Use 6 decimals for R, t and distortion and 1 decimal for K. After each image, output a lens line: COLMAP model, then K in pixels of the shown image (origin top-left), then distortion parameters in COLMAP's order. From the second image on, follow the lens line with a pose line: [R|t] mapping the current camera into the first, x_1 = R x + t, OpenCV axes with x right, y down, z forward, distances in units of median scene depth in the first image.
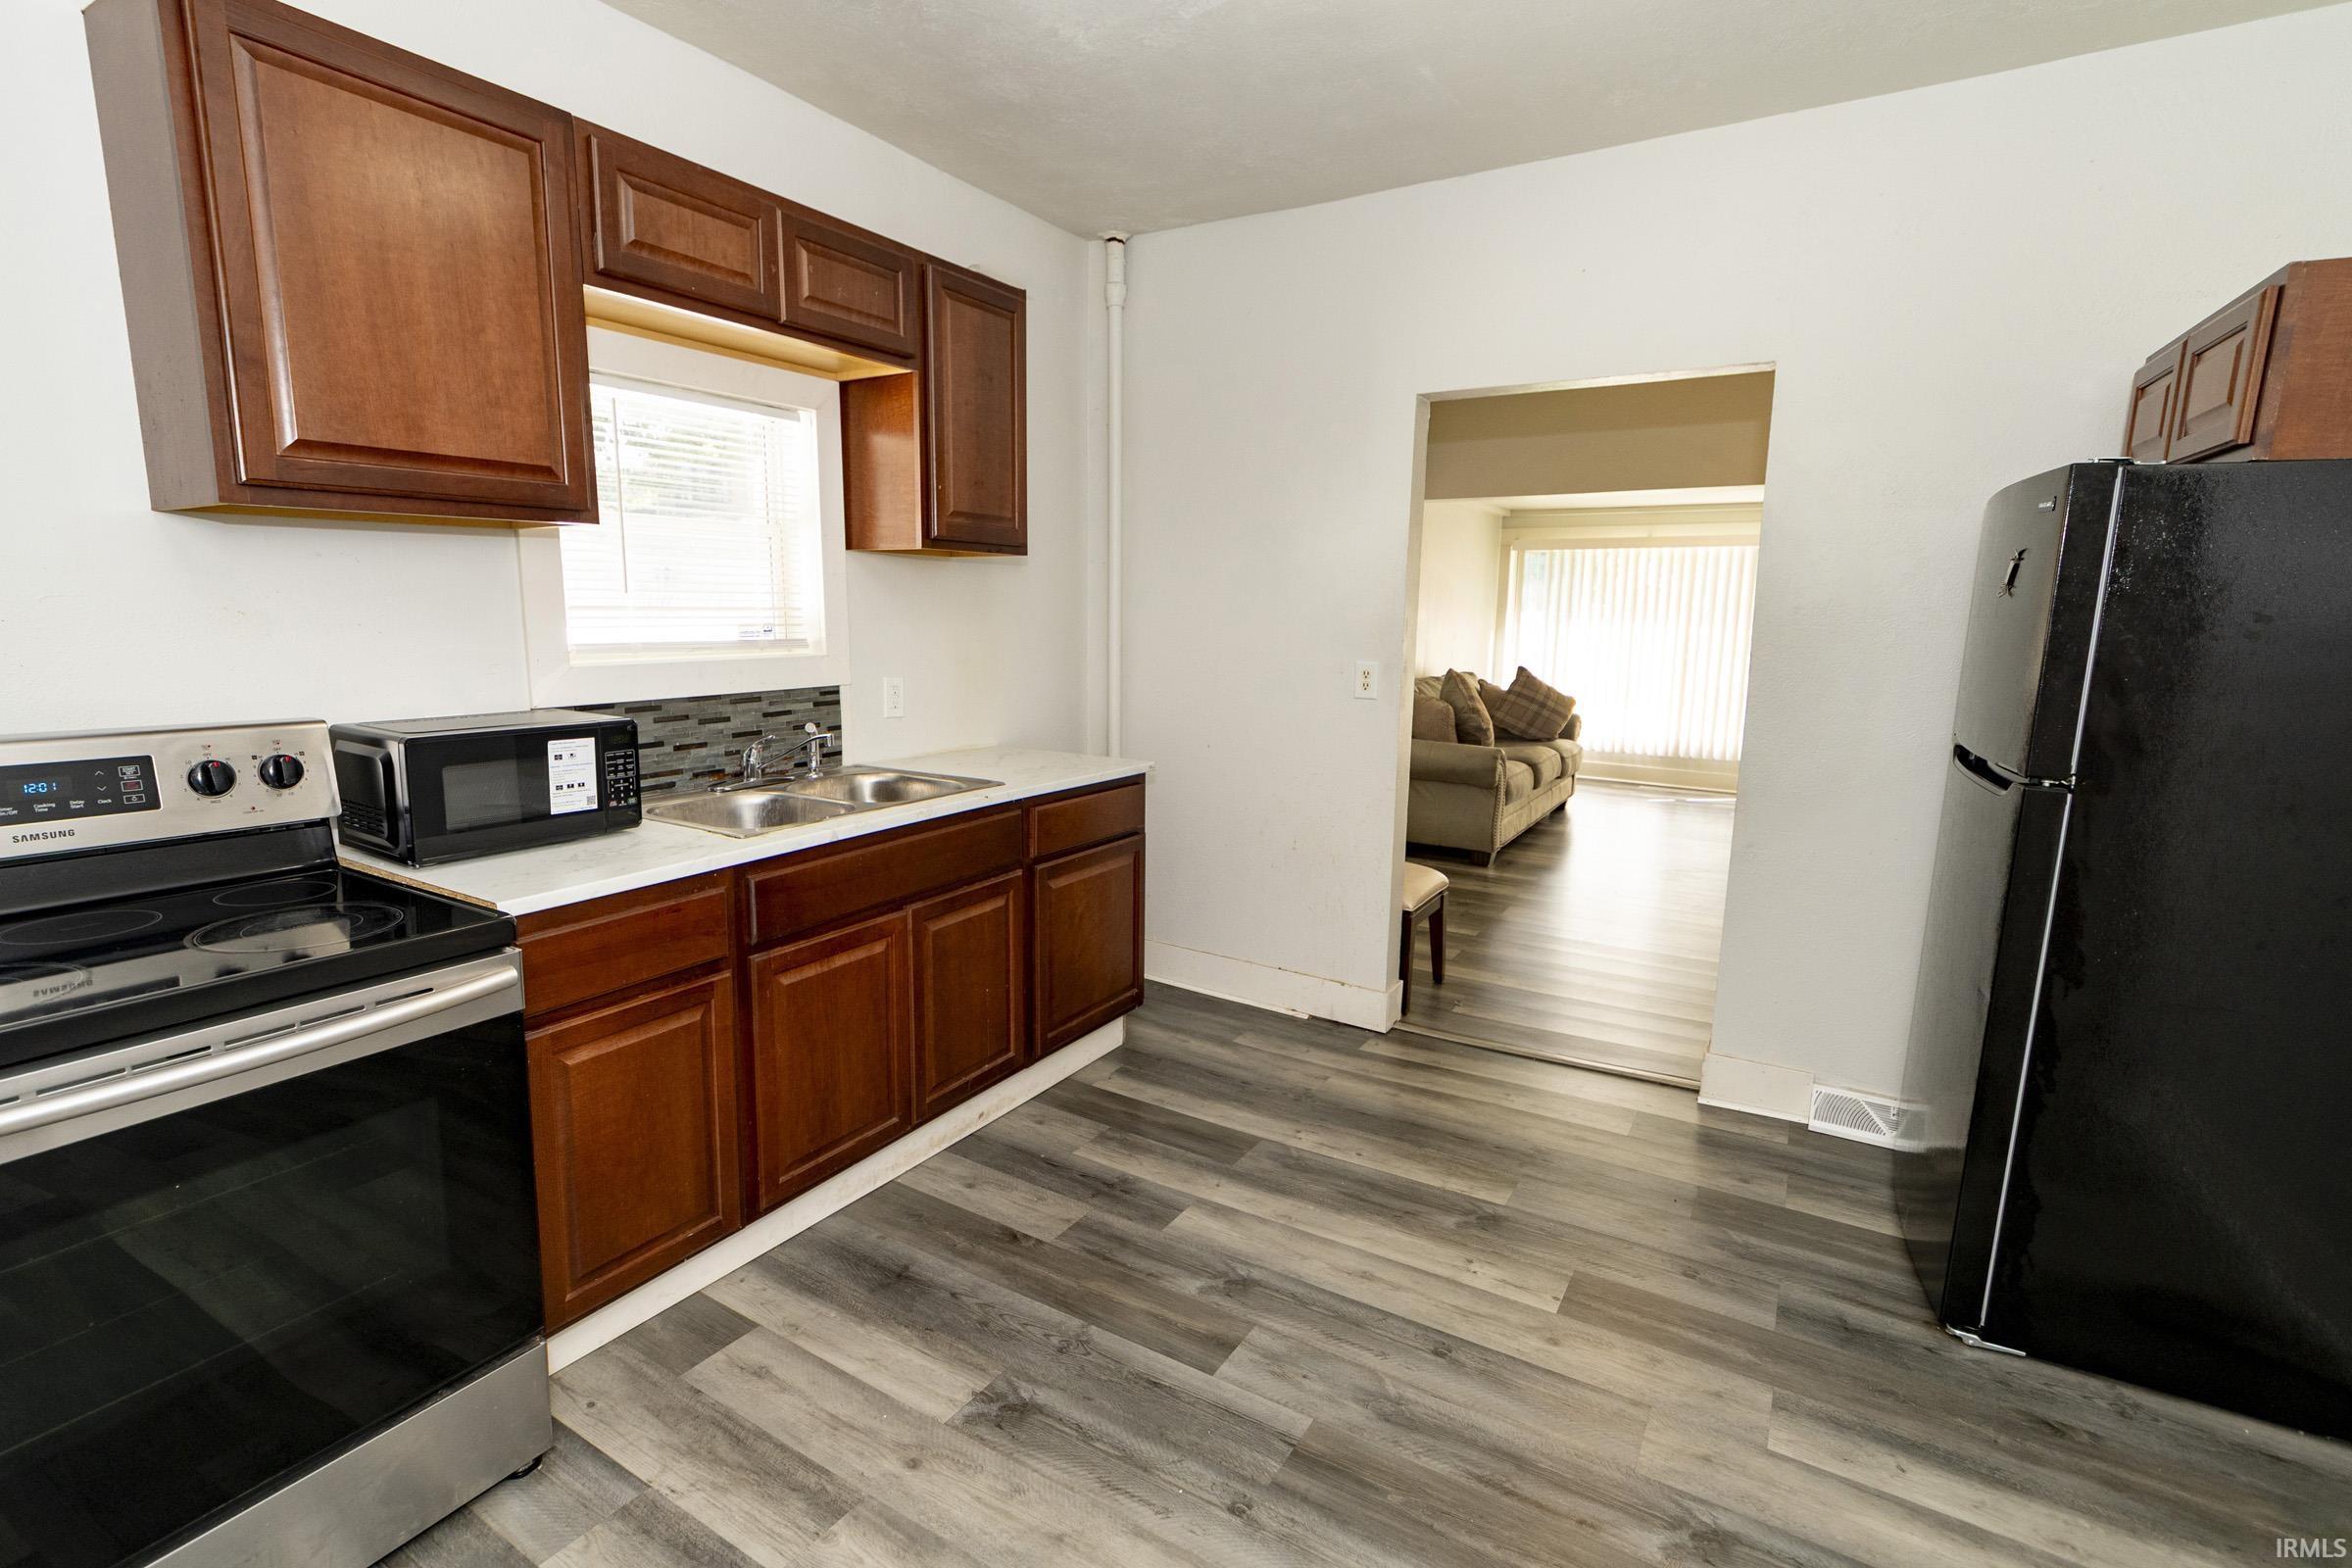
lens RADIAL K [[1081.4, 0, 1172.6], [0, 1081.4, 777.4], [0, 0, 1]] dist [-0.001672, -0.000642]
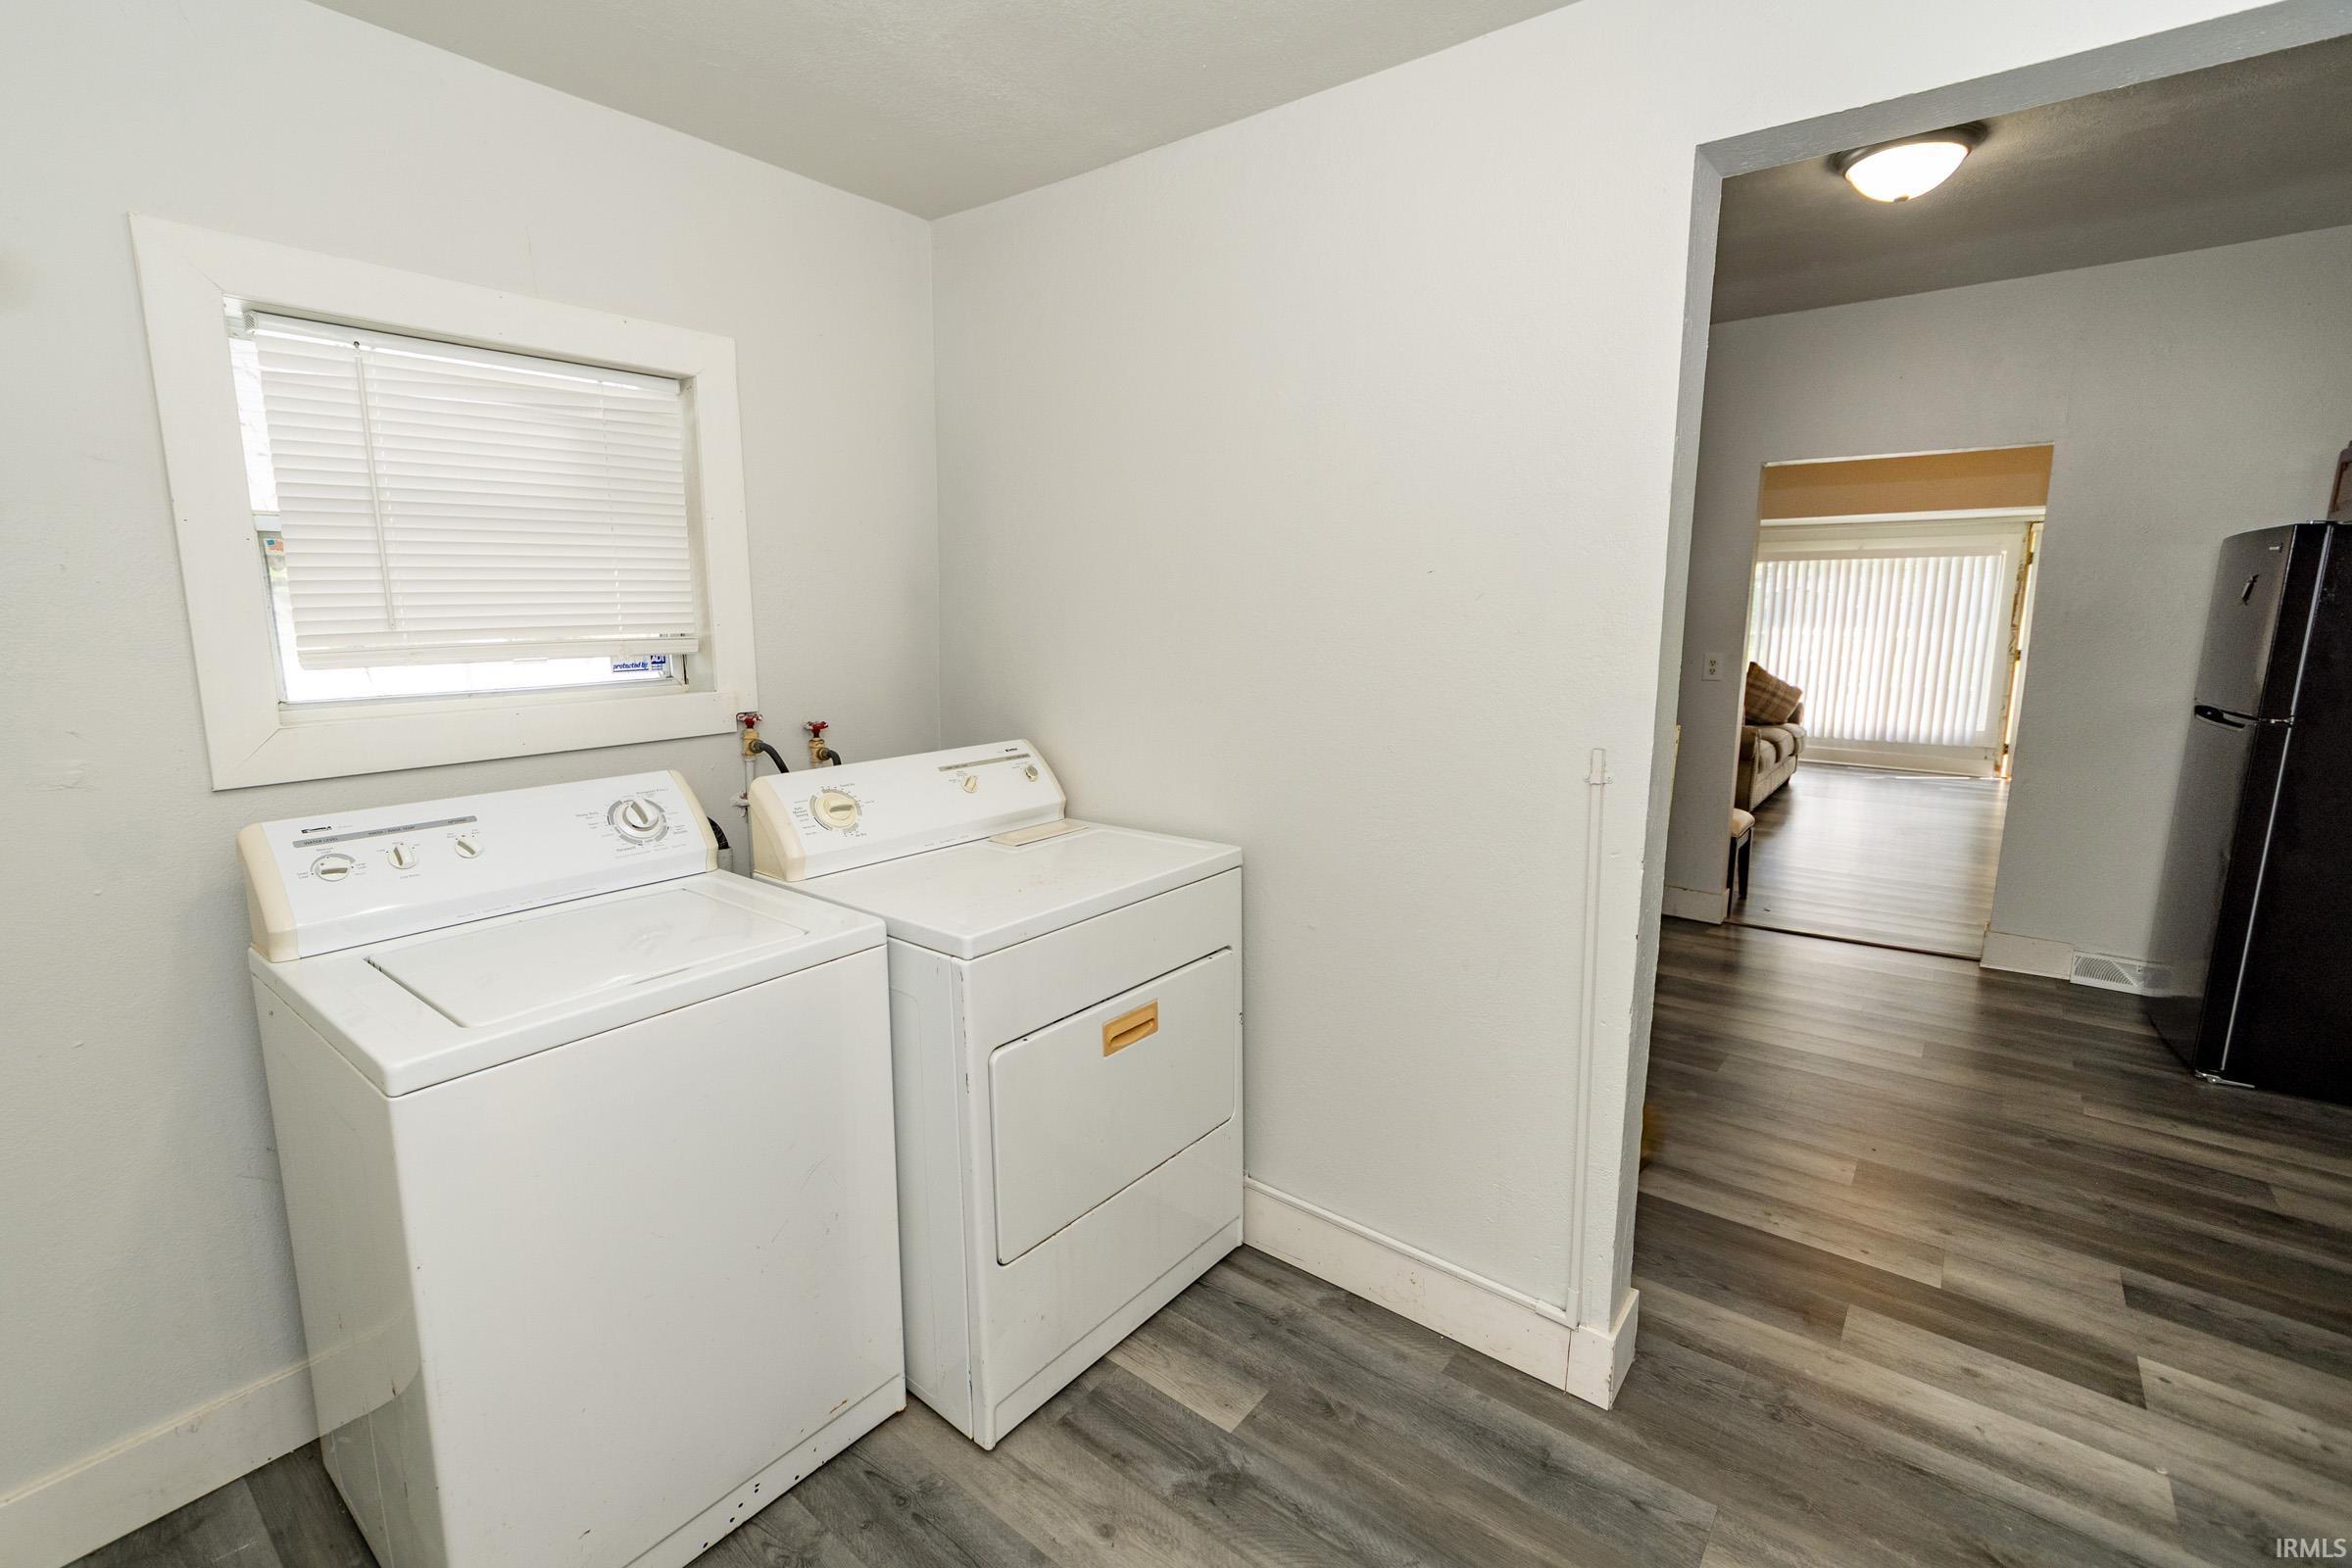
lens RADIAL K [[1024.2, 0, 1176.0], [0, 1024.2, 784.0], [0, 0, 1]] dist [-0.002580, 0.000110]
pose [[0.992605, 0.006051, -0.121242, -0.509481], [-0.005274, 0.999963, 0.006726, 0.081133], [0.121279, -0.006037, 0.992600, -0.573451]]
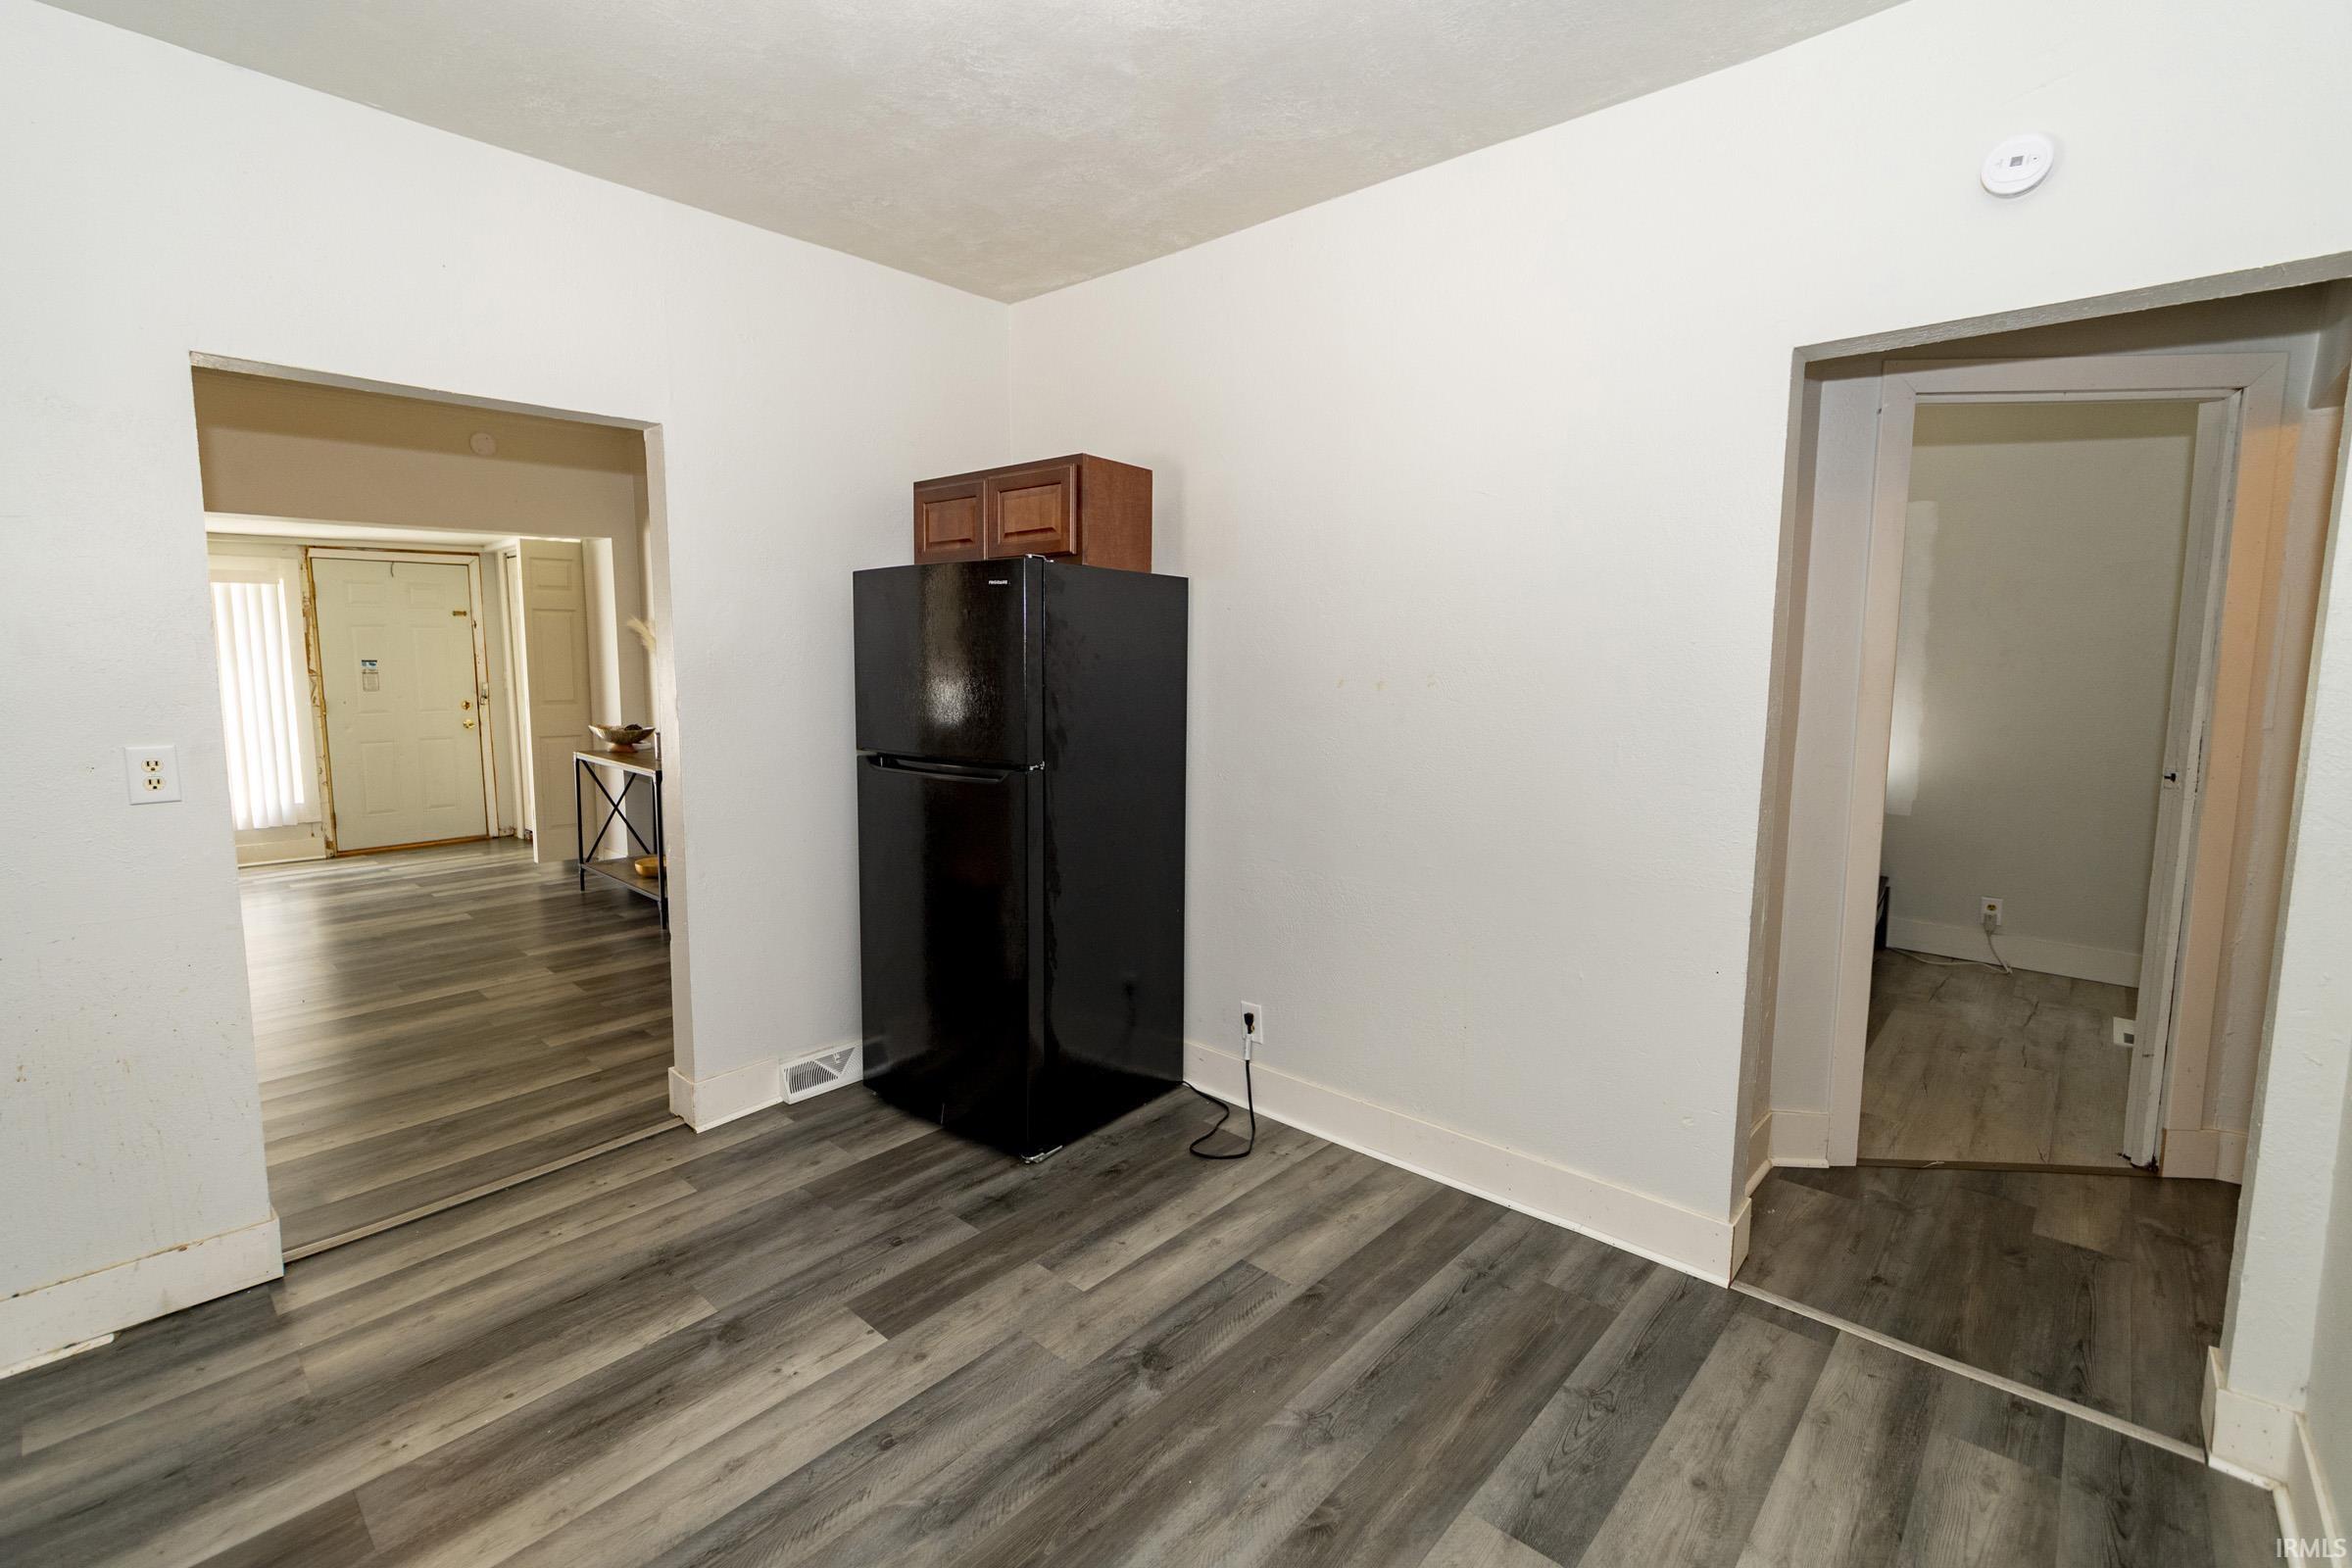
lens RADIAL K [[1038.1, 0, 1127.5], [0, 1038.1, 777.2], [0, 0, 1]] dist [0.001023, 0.000695]
pose [[0.214907, -0.135161, 0.967237, -0.437268], [0.164742, 0.981202, 0.100509, -0.081055], [-0.962640, 0.137744, 0.233134, 0.440844]]
